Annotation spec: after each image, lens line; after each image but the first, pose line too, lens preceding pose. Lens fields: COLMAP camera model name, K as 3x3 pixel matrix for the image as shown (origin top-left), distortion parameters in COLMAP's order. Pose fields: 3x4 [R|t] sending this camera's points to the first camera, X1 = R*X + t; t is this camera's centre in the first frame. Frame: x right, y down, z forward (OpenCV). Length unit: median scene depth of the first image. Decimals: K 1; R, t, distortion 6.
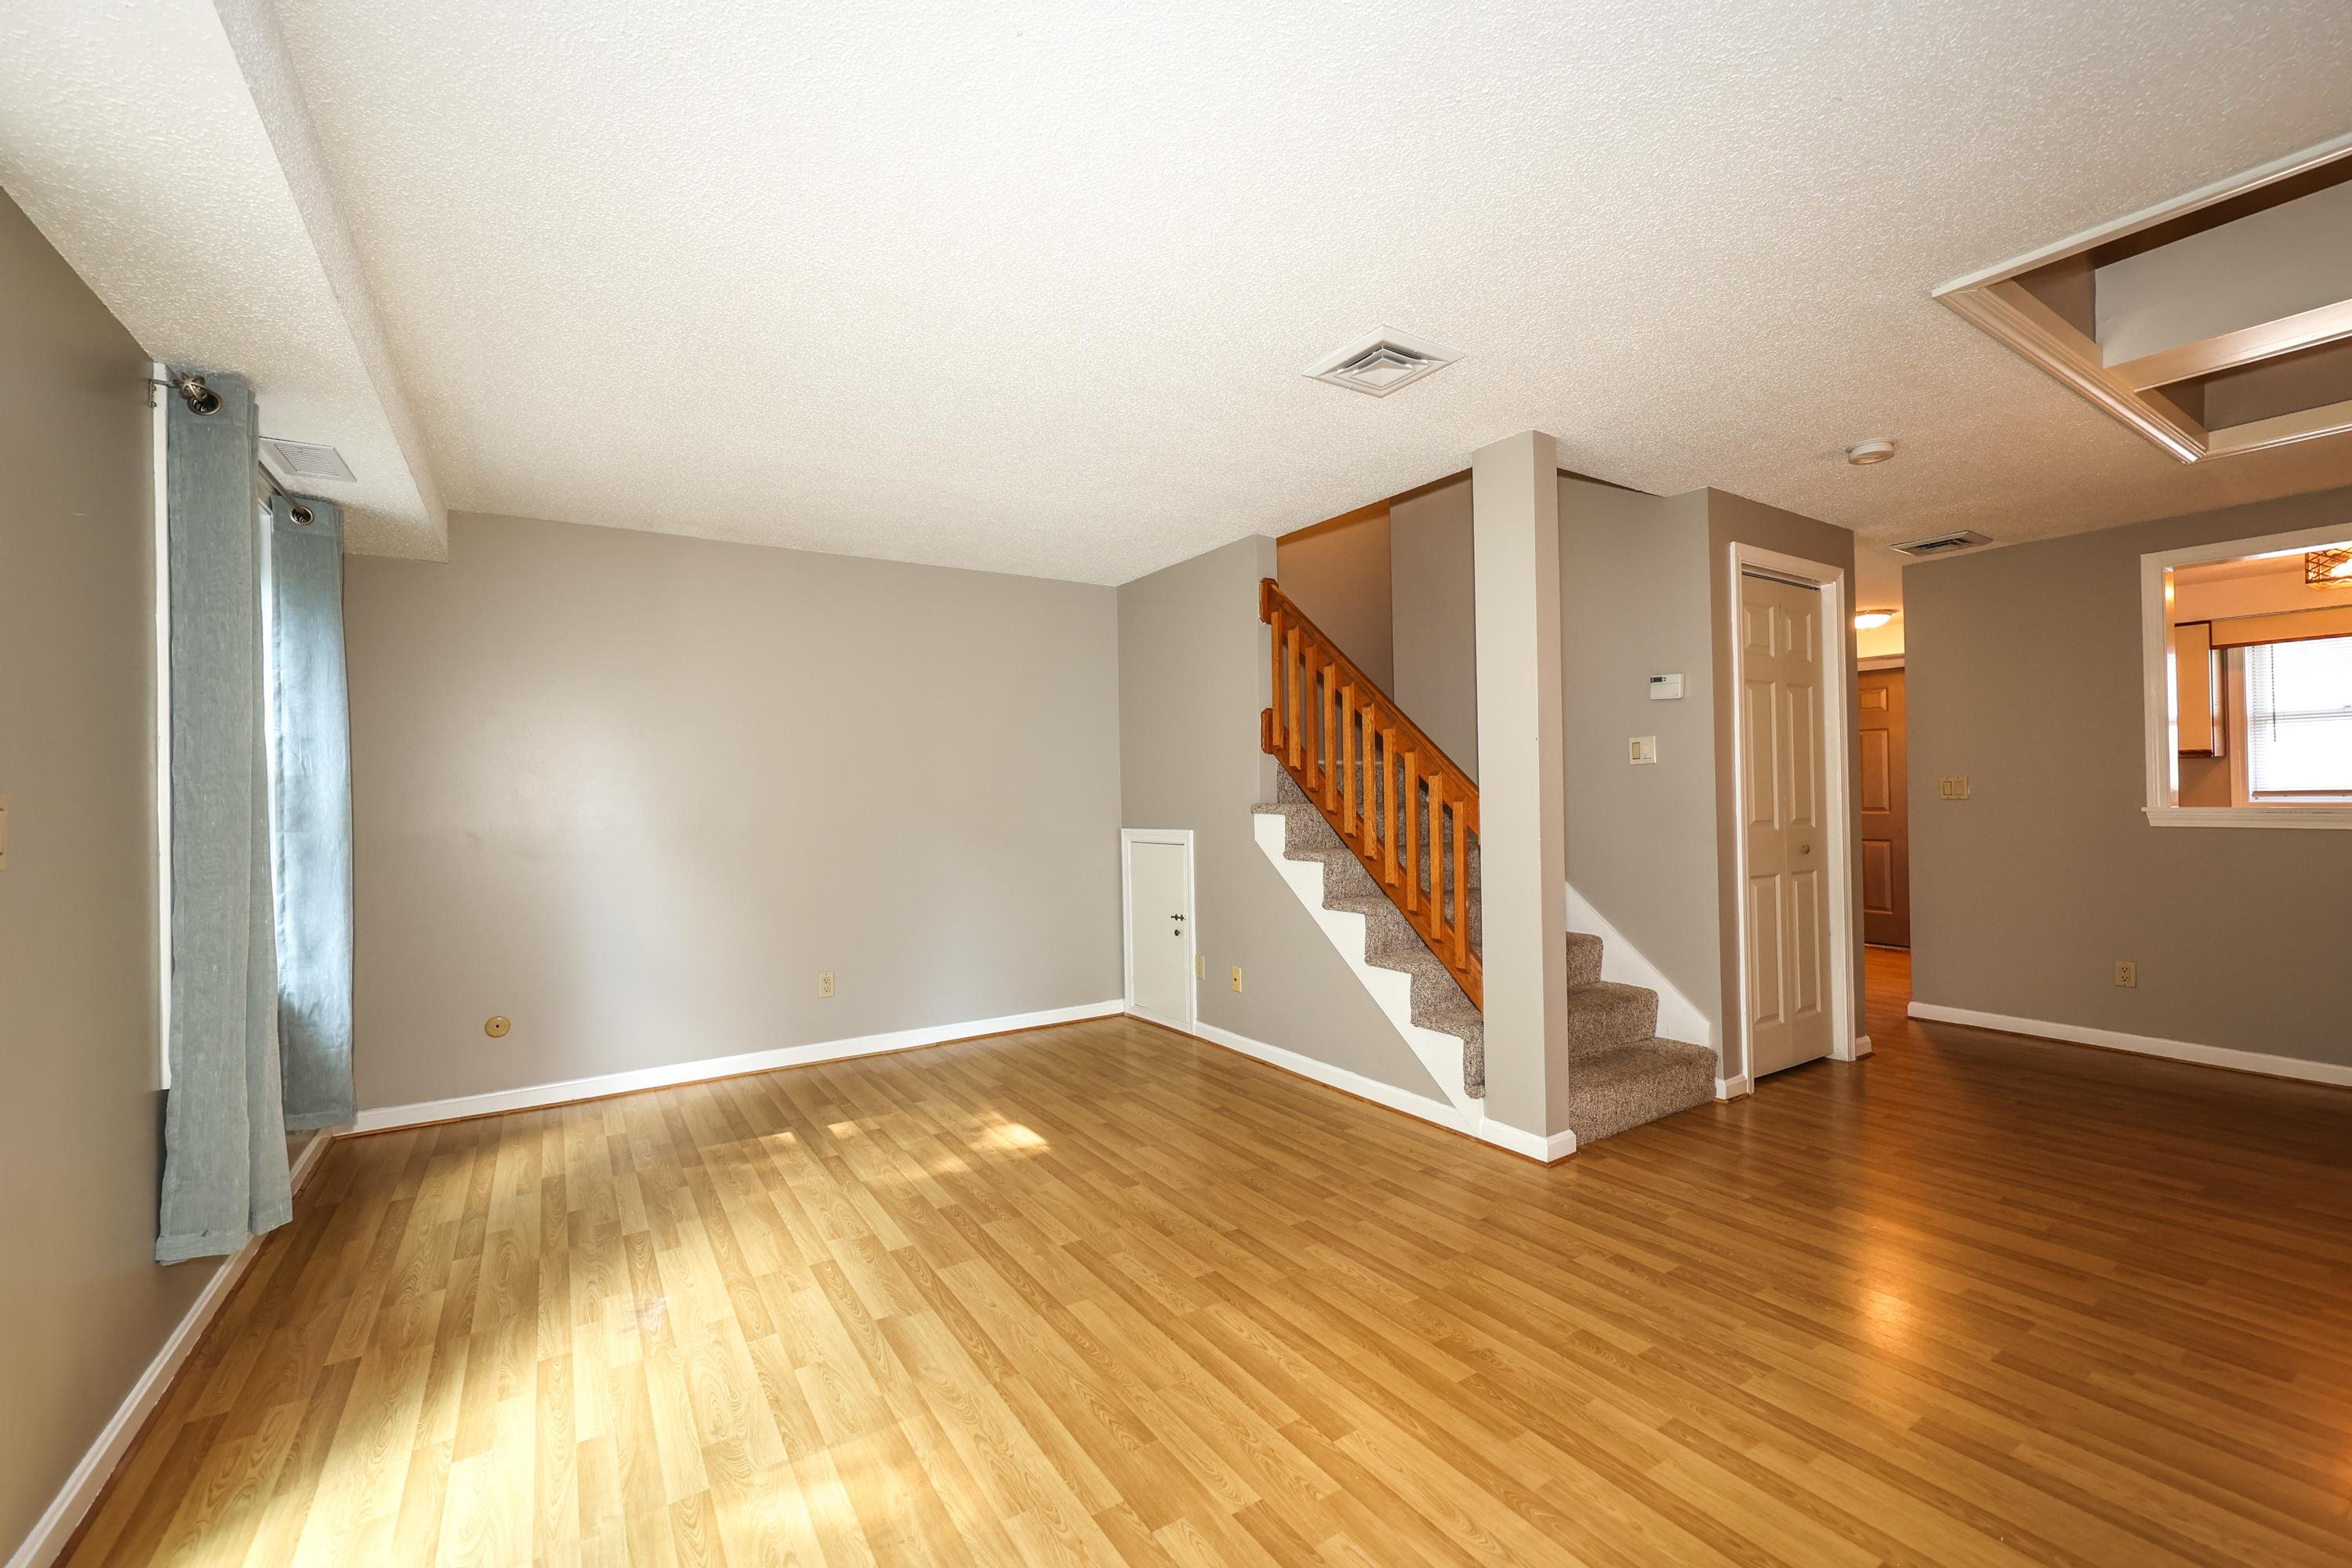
lens RADIAL K [[964.6, 0, 1171.2], [0, 964.6, 783.5], [0, 0, 1]] dist [-0.000605, -0.000393]
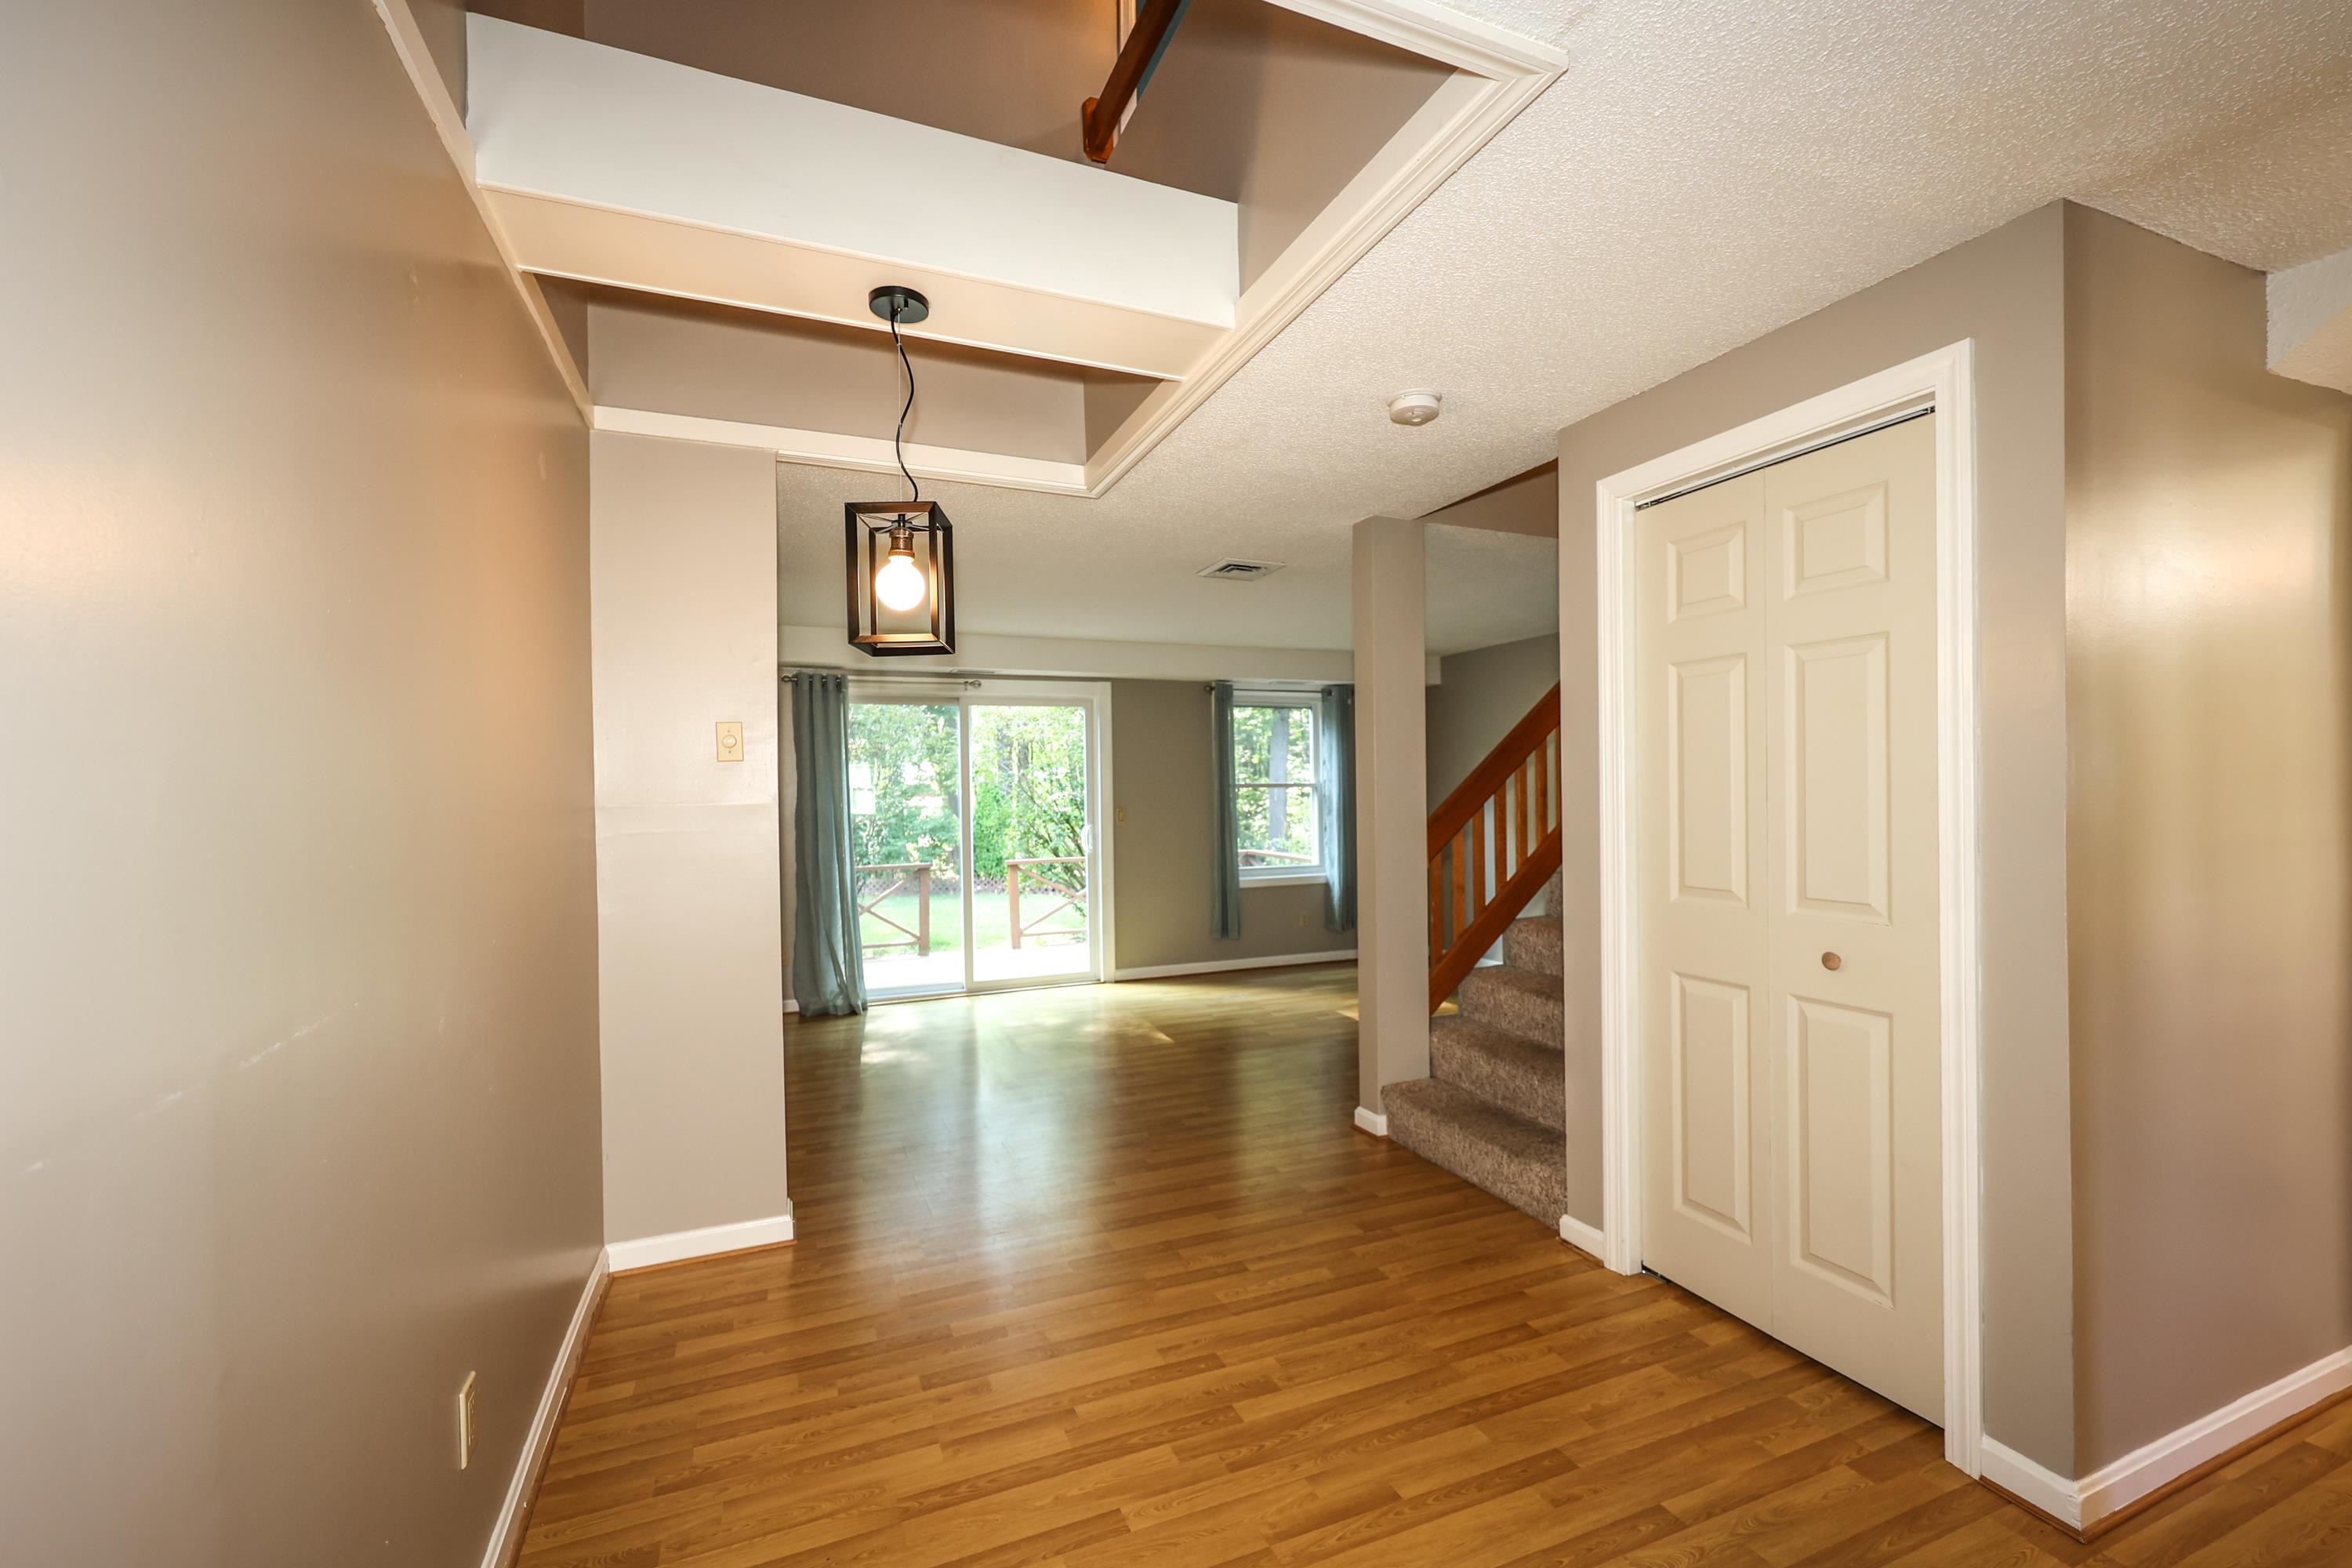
lens RADIAL K [[972.1, 0, 1180.0], [0, 972.1, 795.1], [0, 0, 1]] dist [0.001828, -0.000258]
pose [[-0.174222, 0.017876, -0.984544, 1.506499], [0.021751, 0.999661, 0.014302, -0.043348], [0.984466, -0.018923, -0.174551, 0.921008]]
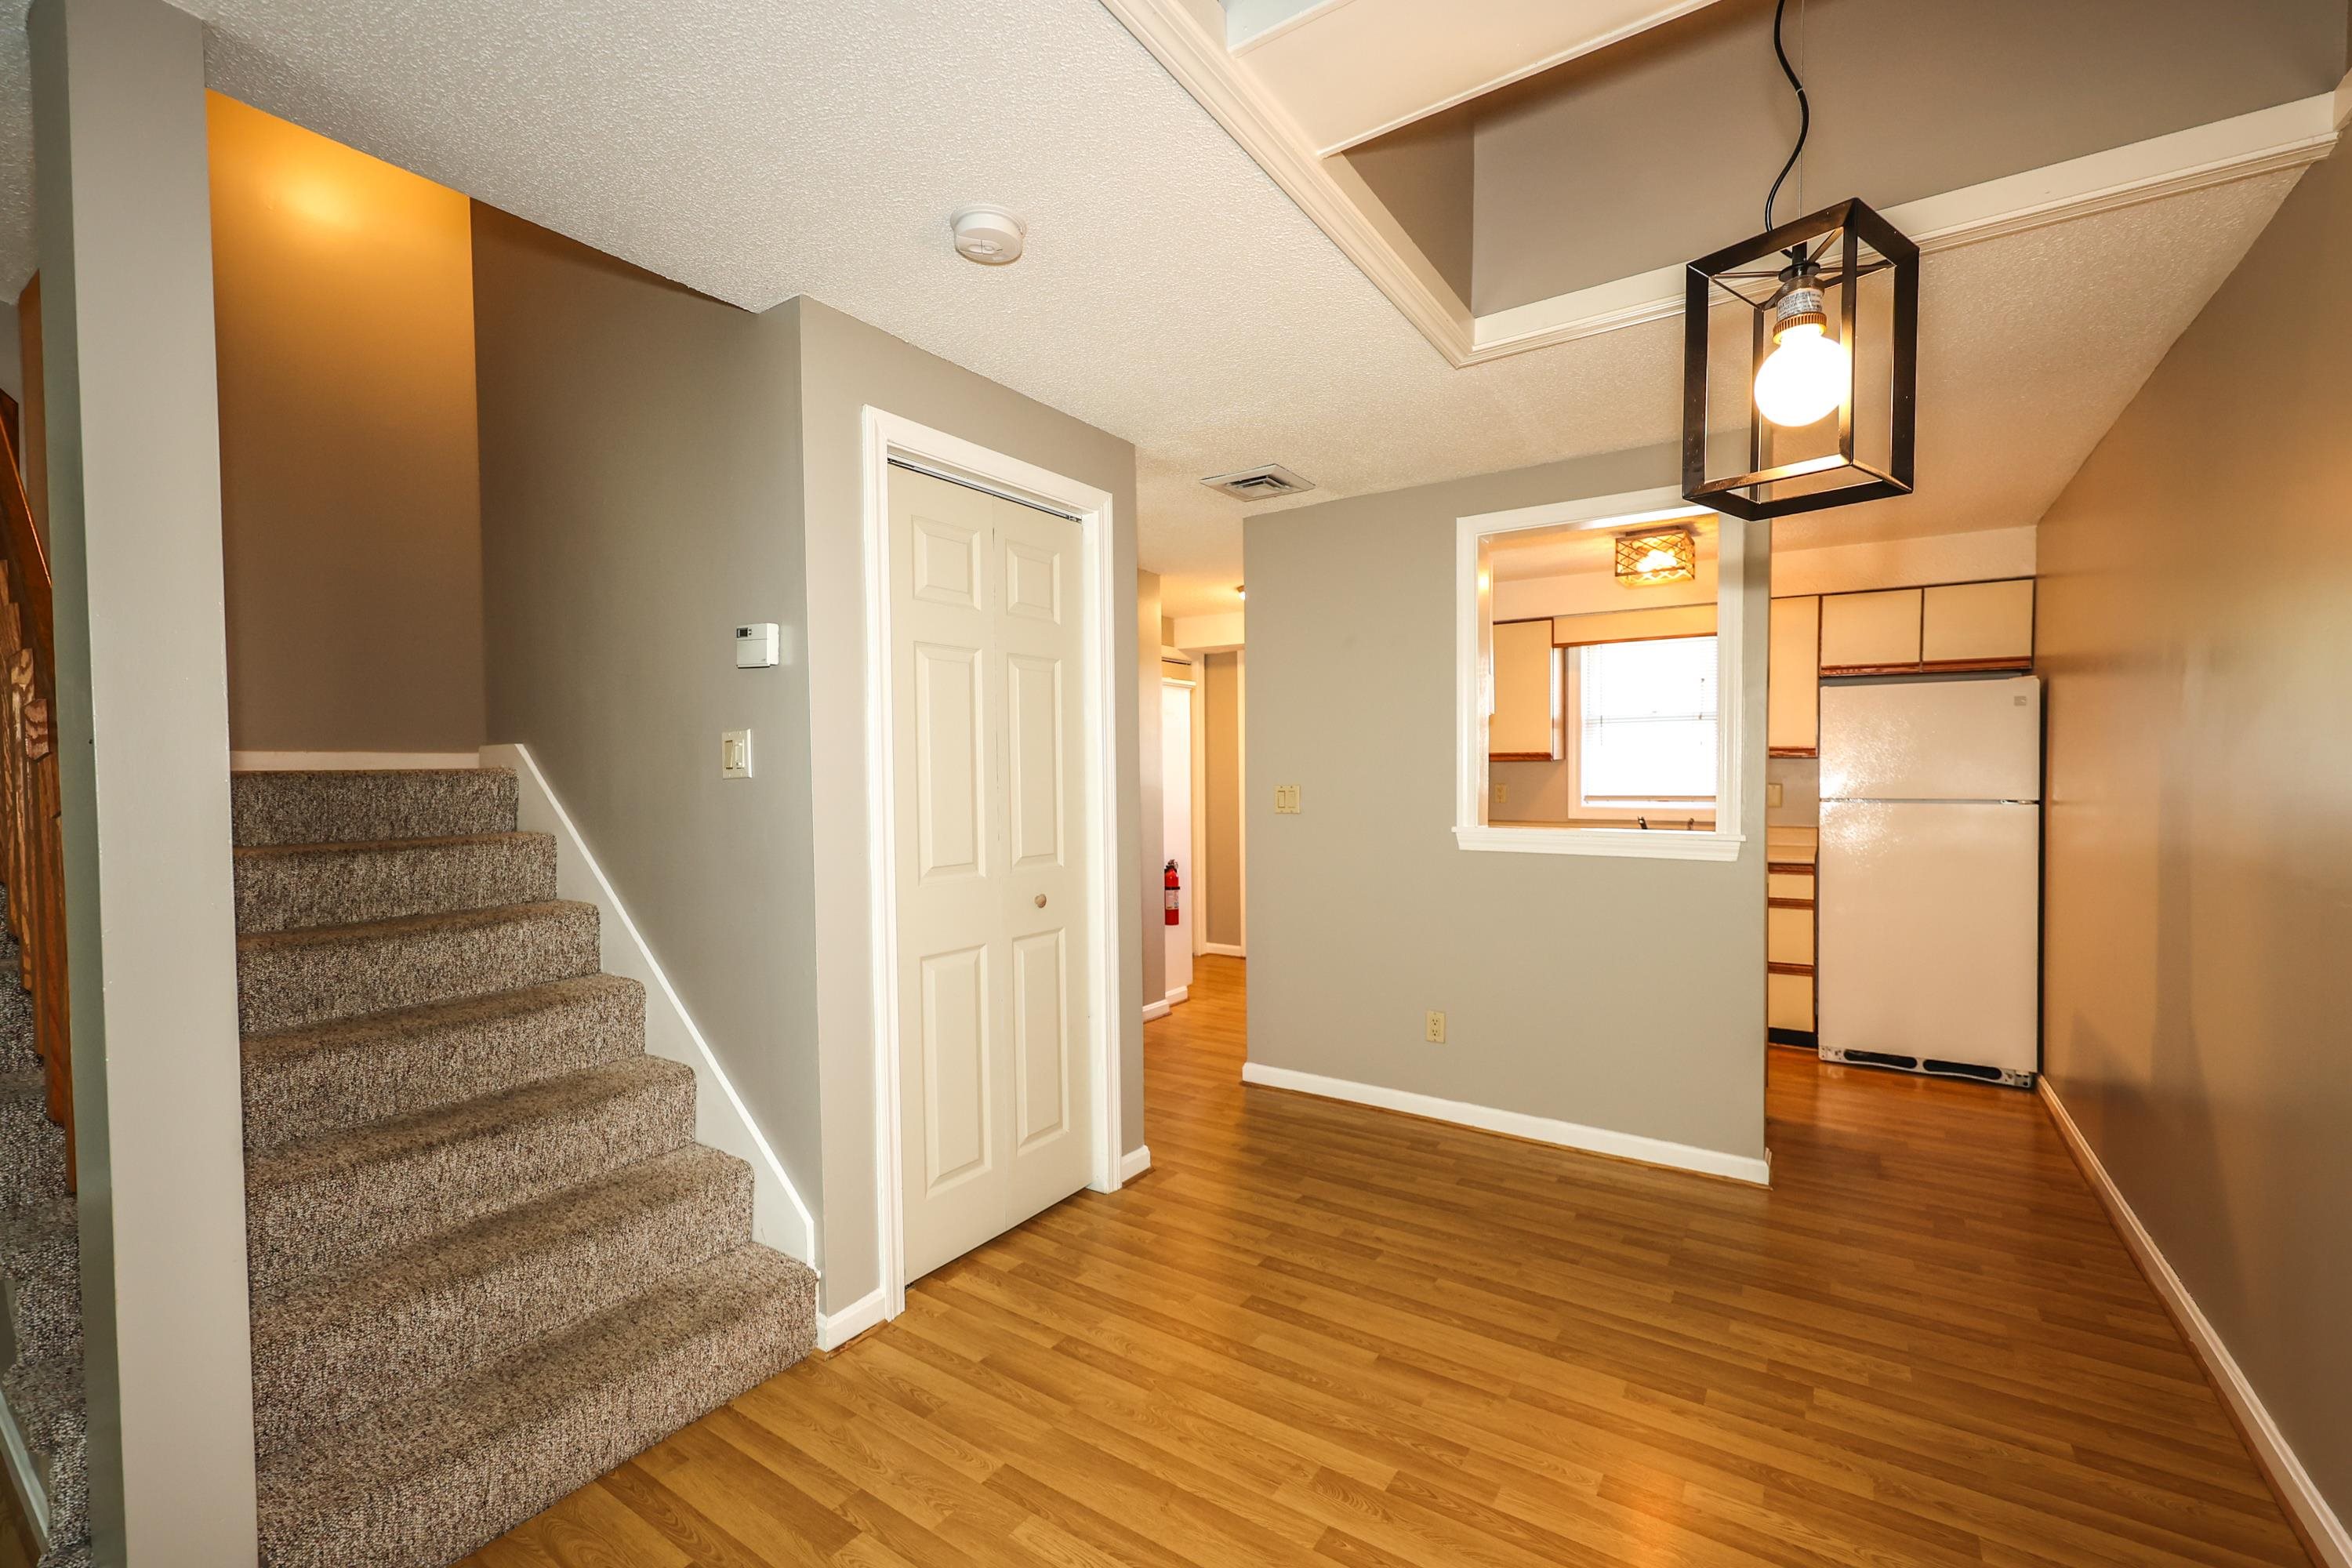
lens RADIAL K [[981.4, 0, 1194.2], [0, 981.4, 789.1], [0, 0, 1]] dist [0.000585, 0.009827]
pose [[0.916389, -0.003891, 0.400269, 0.590295], [-0.007592, 0.999604, 0.027097, -0.036360], [-0.400216, -0.027870, 0.915997, 0.402810]]
